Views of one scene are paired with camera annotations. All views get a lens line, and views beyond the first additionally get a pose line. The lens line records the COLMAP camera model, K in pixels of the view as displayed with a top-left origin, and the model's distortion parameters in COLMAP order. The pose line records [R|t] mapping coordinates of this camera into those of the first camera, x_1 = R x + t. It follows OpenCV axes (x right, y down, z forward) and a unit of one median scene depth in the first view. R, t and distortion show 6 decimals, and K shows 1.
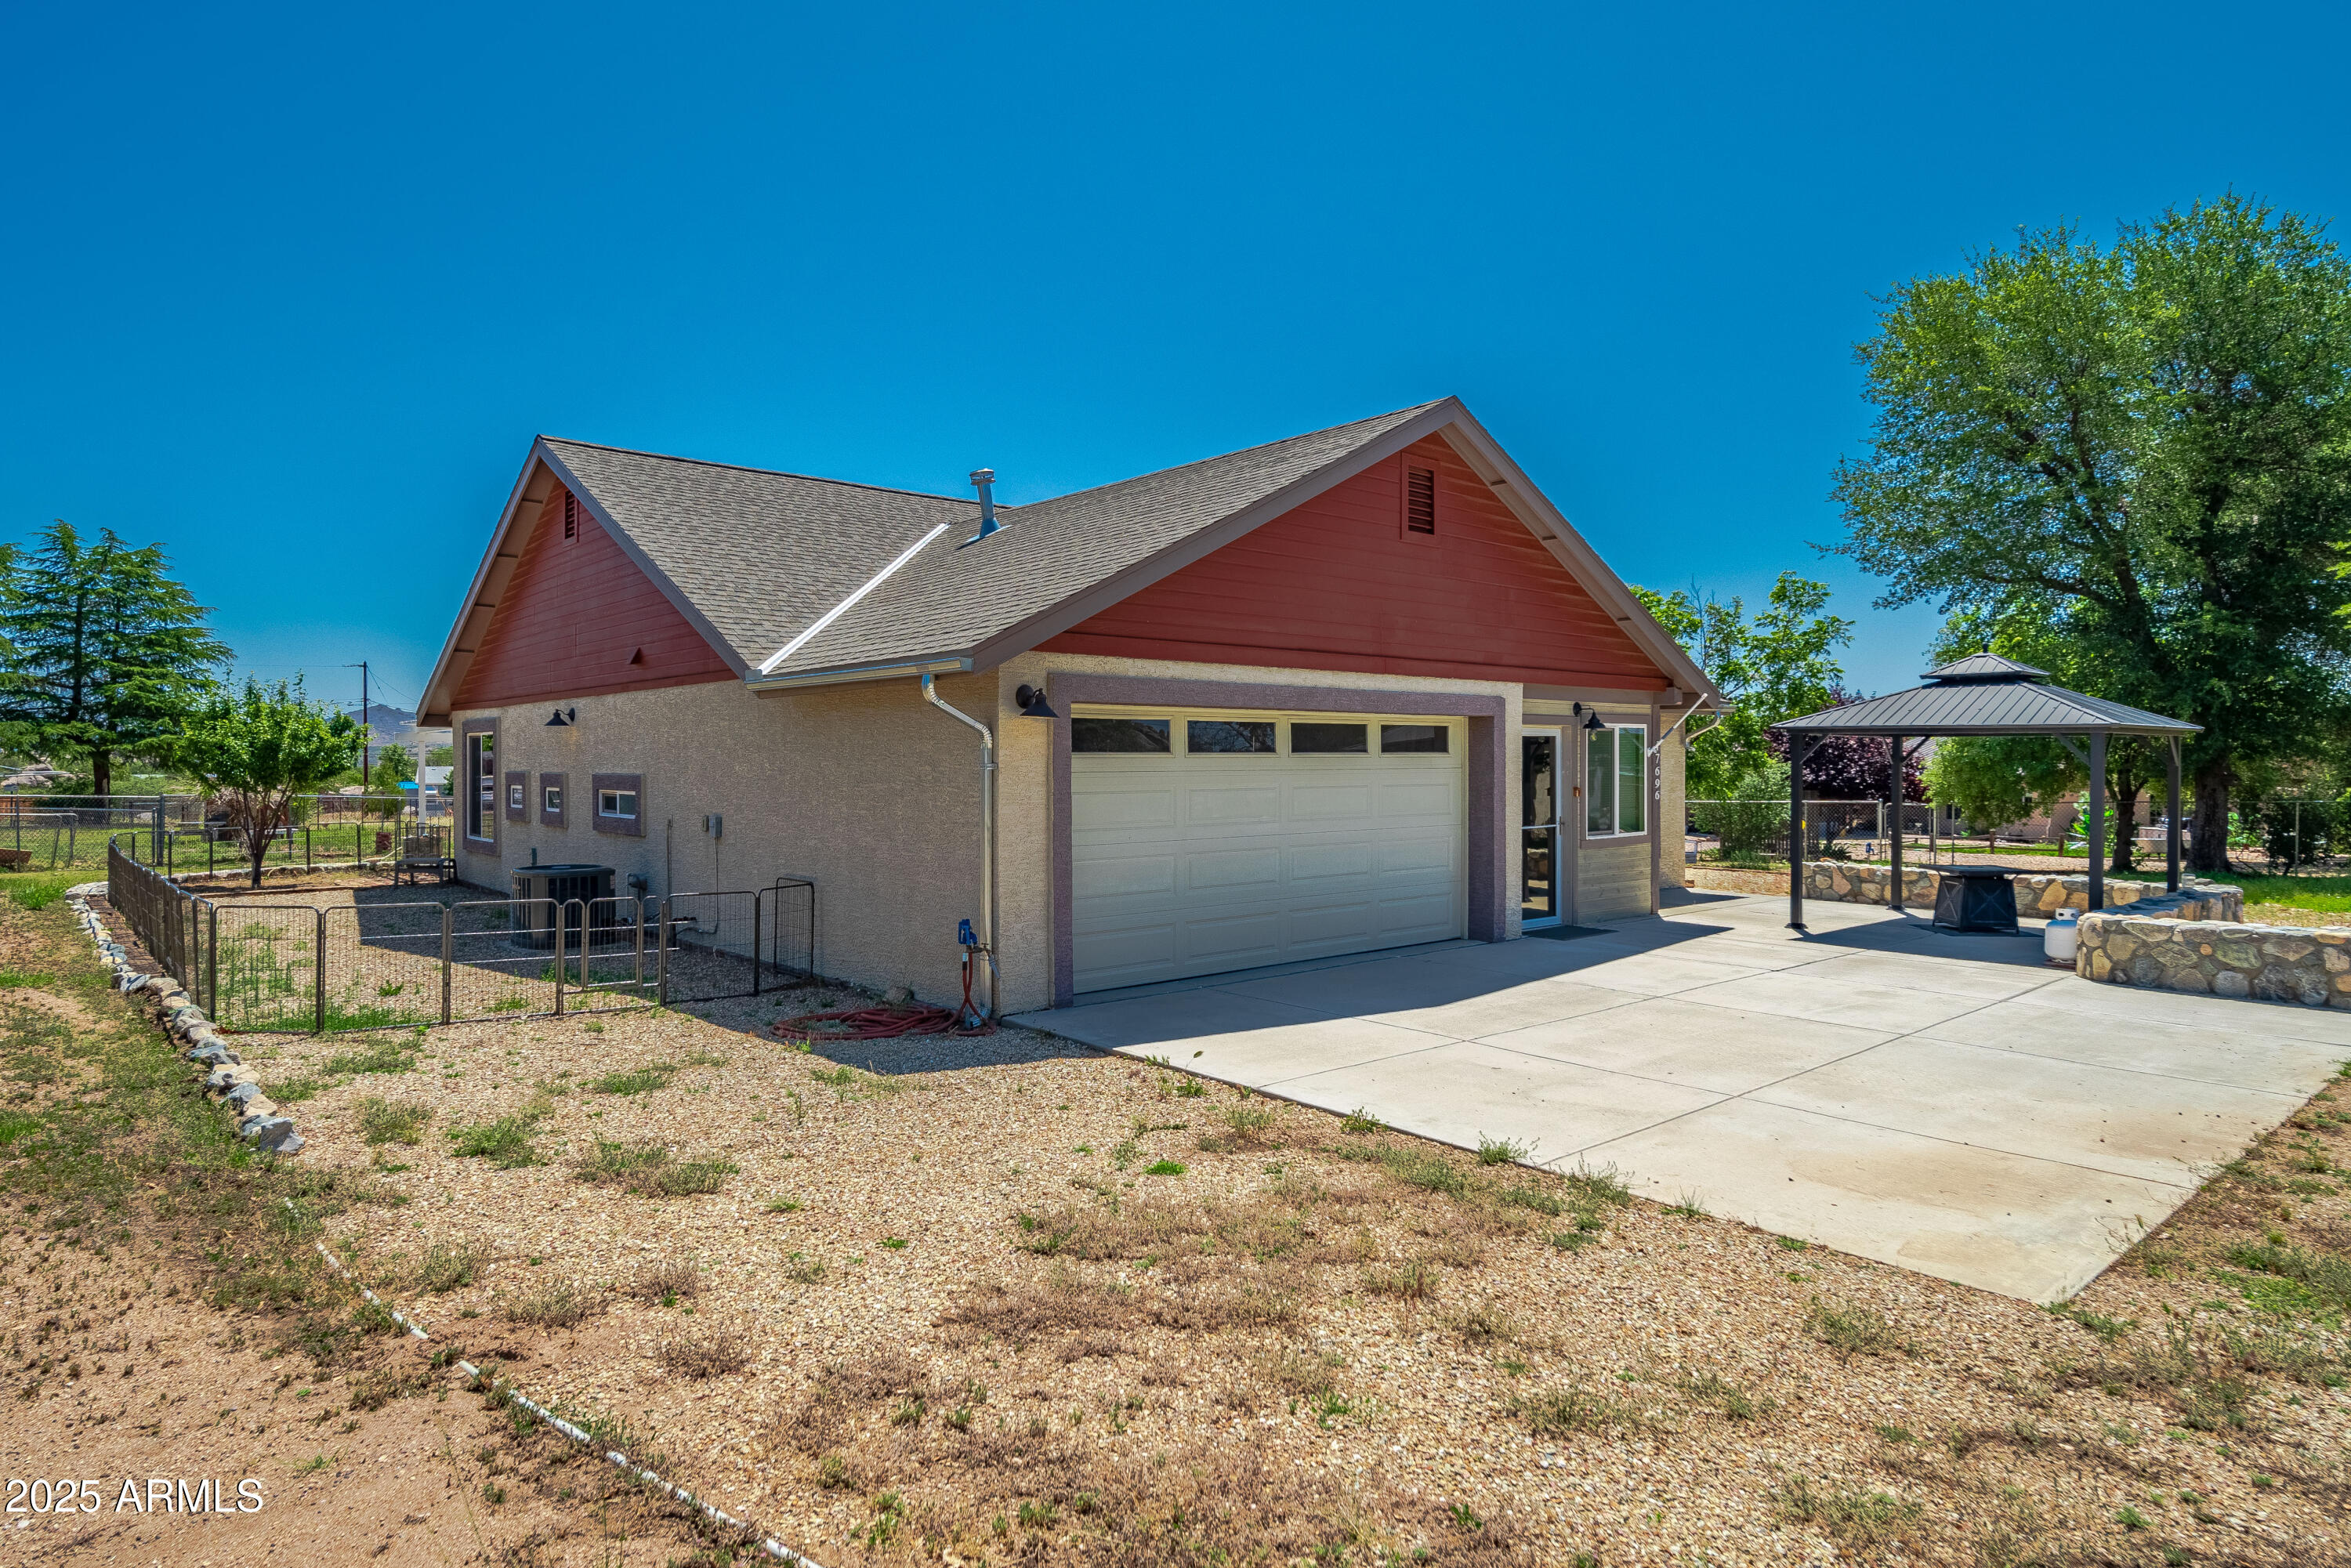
lens RADIAL K [[1286.5, 0, 1150.9], [0, 1286.5, 783.8], [0, 0, 1]] dist [0.001591, -0.000217]
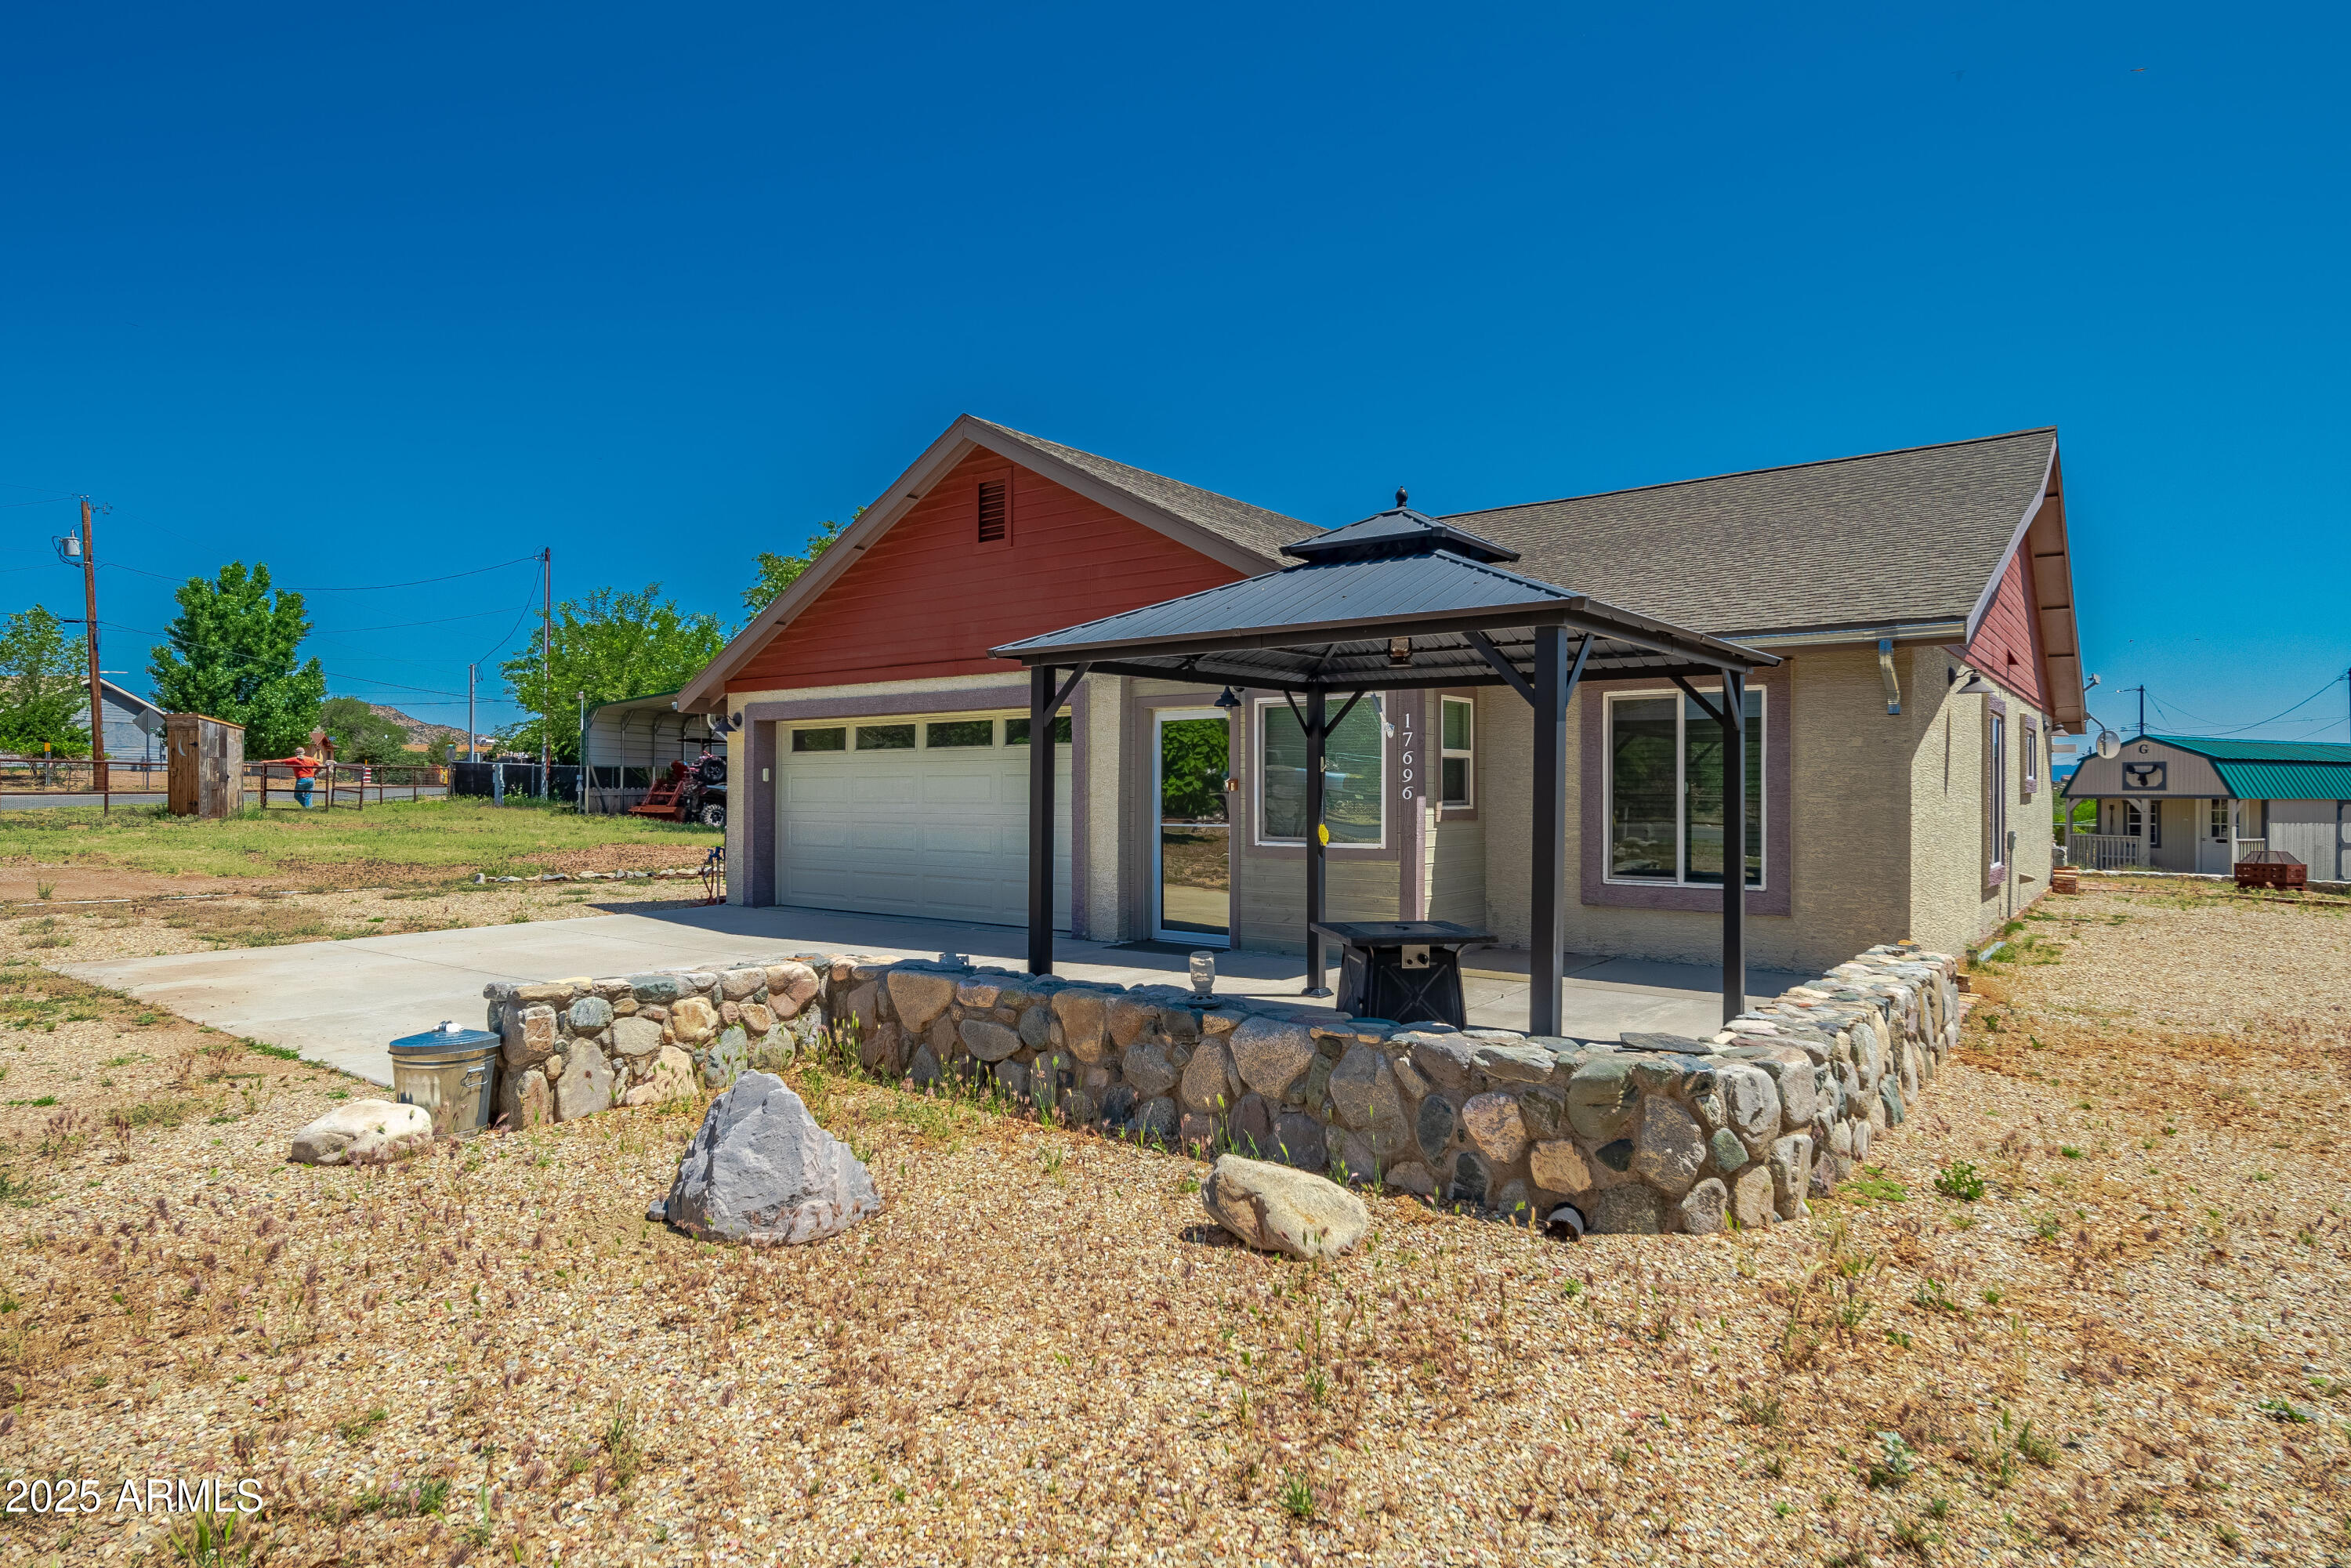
lens RADIAL K [[1286.5, 0, 1150.9], [0, 1286.5, 783.8], [0, 0, 1]] dist [0.001591, -0.000217]
pose [[0.212869, 0.011881, -0.977008, 1.284716], [-0.004664, 0.999927, 0.011144, -0.003923], [0.977070, 0.002185, 0.212909, 0.895057]]
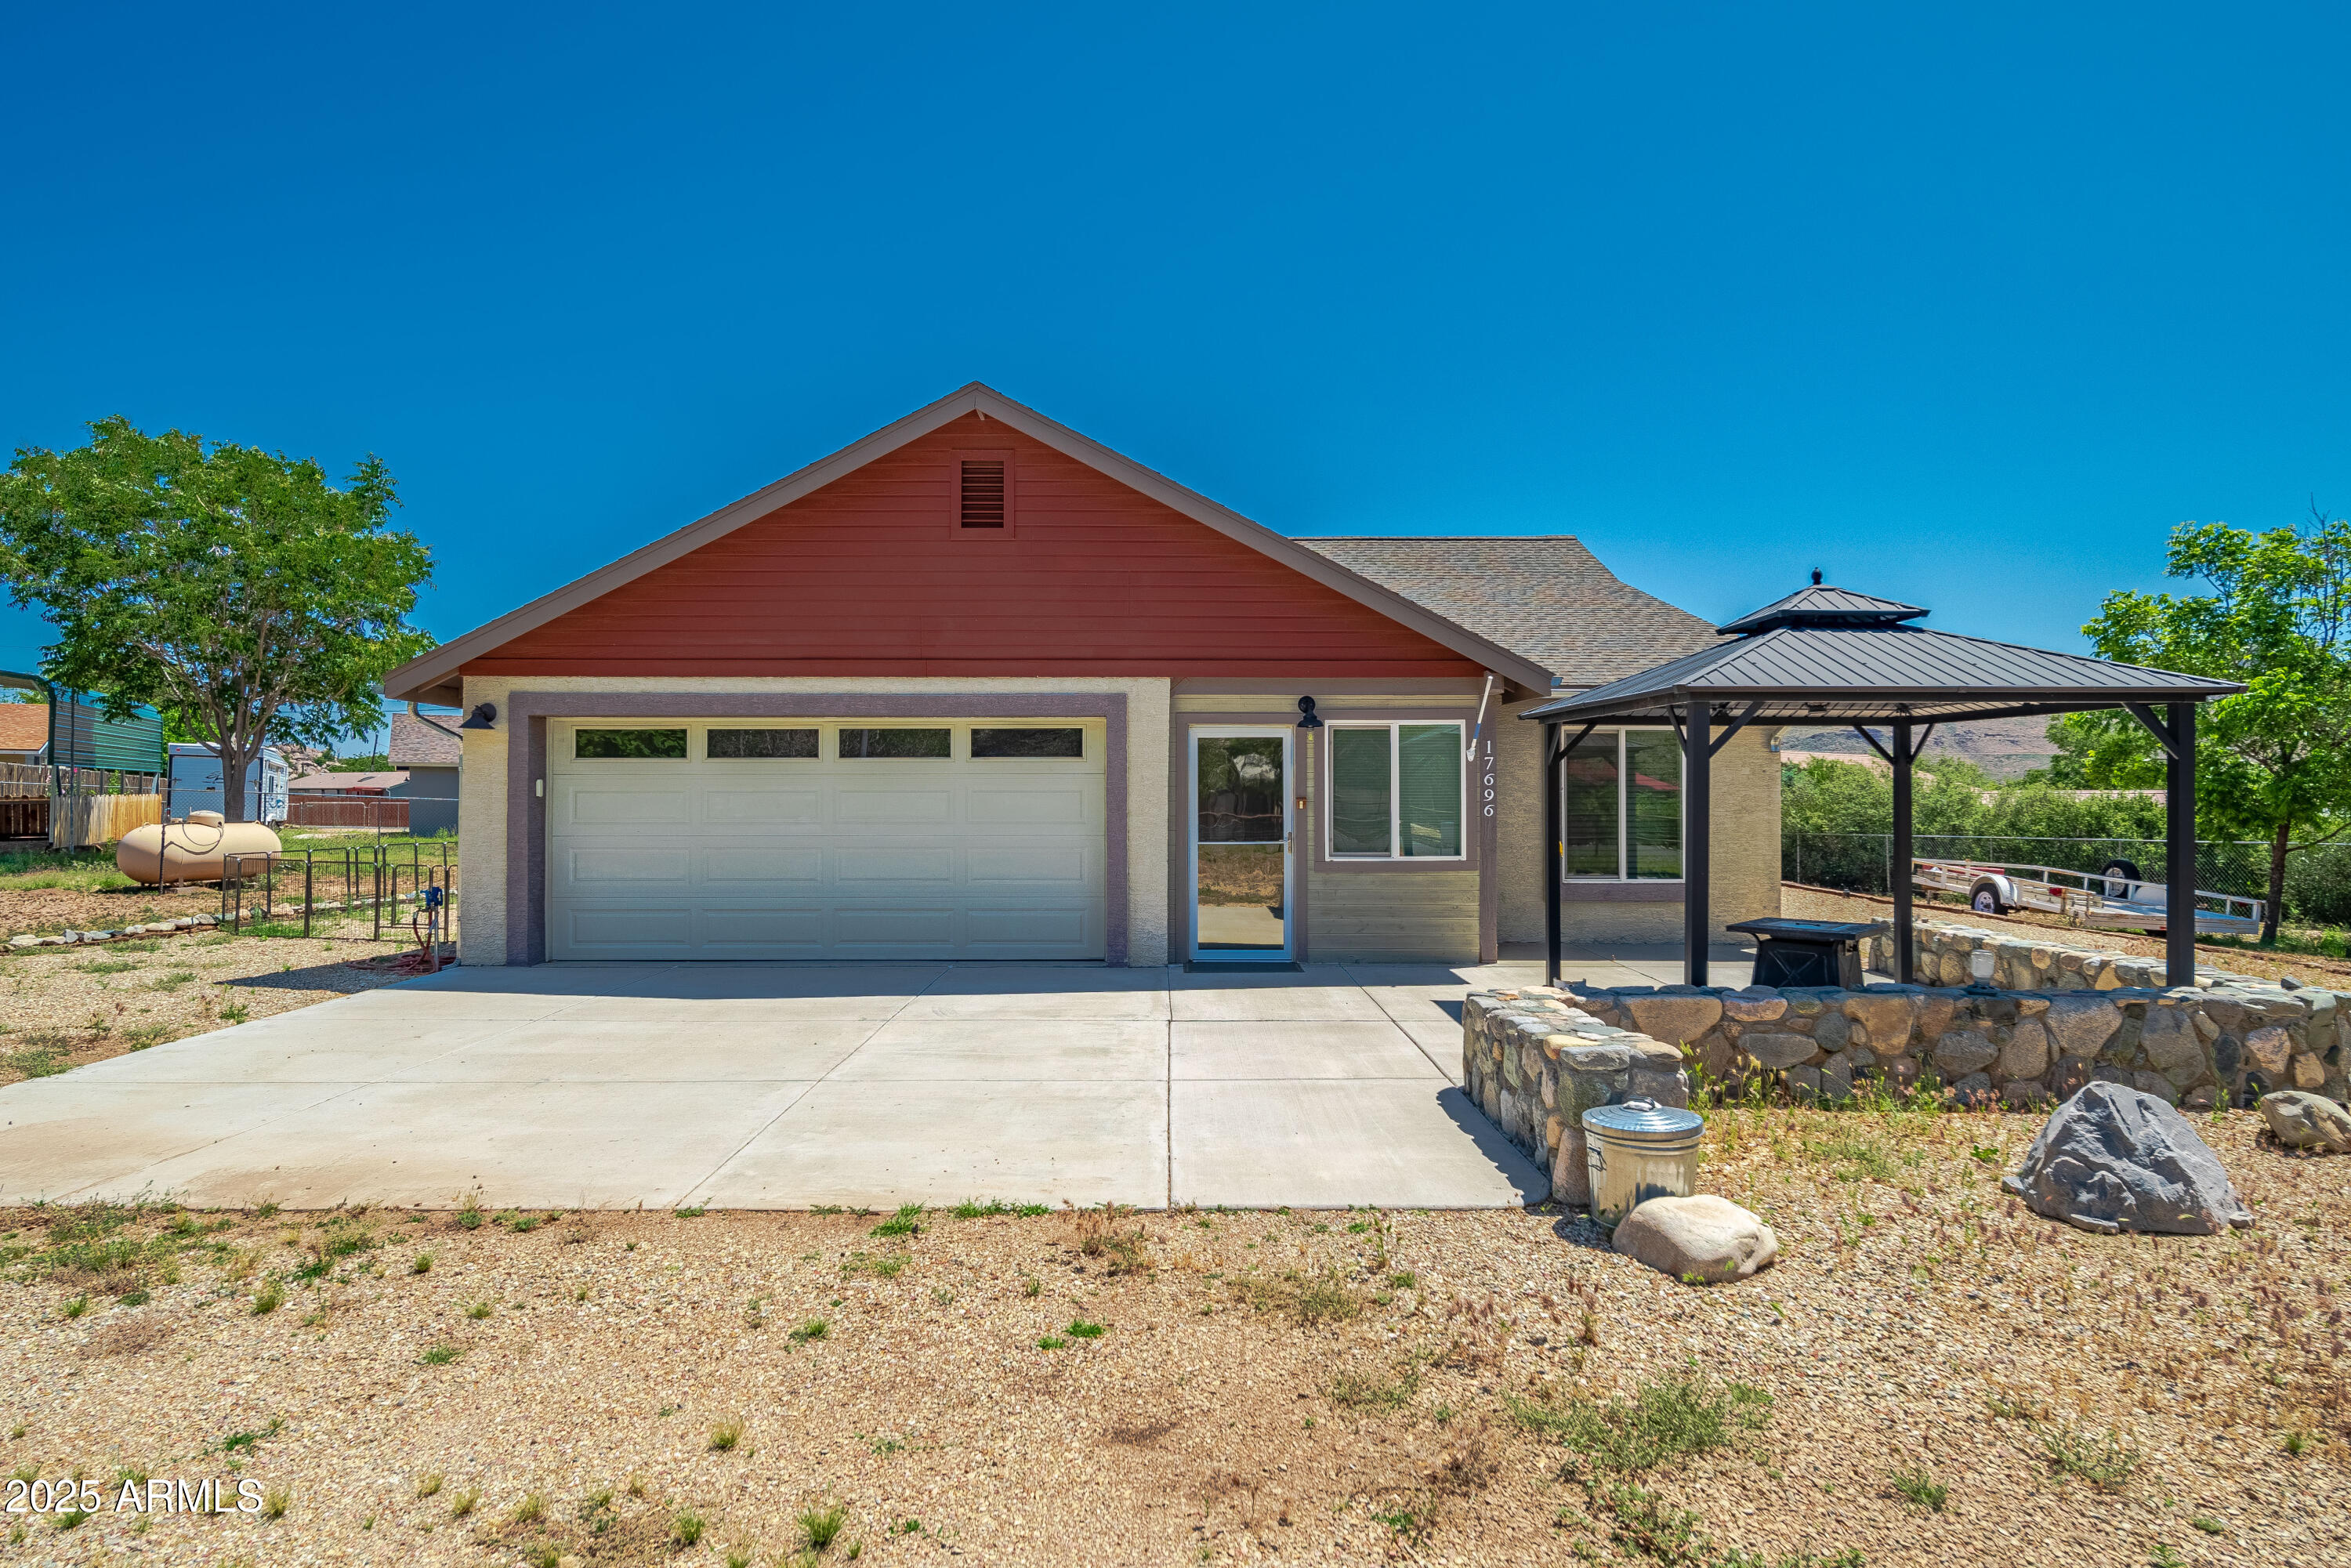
lens RADIAL K [[1286.5, 0, 1150.9], [0, 1286.5, 783.8], [0, 0, 1]] dist [0.001591, -0.000217]
pose [[0.770523, 0.011139, -0.637315, 0.913159], [-0.012993, 0.999914, 0.001768, -0.007683], [0.637280, 0.006919, 0.770602, 0.338947]]
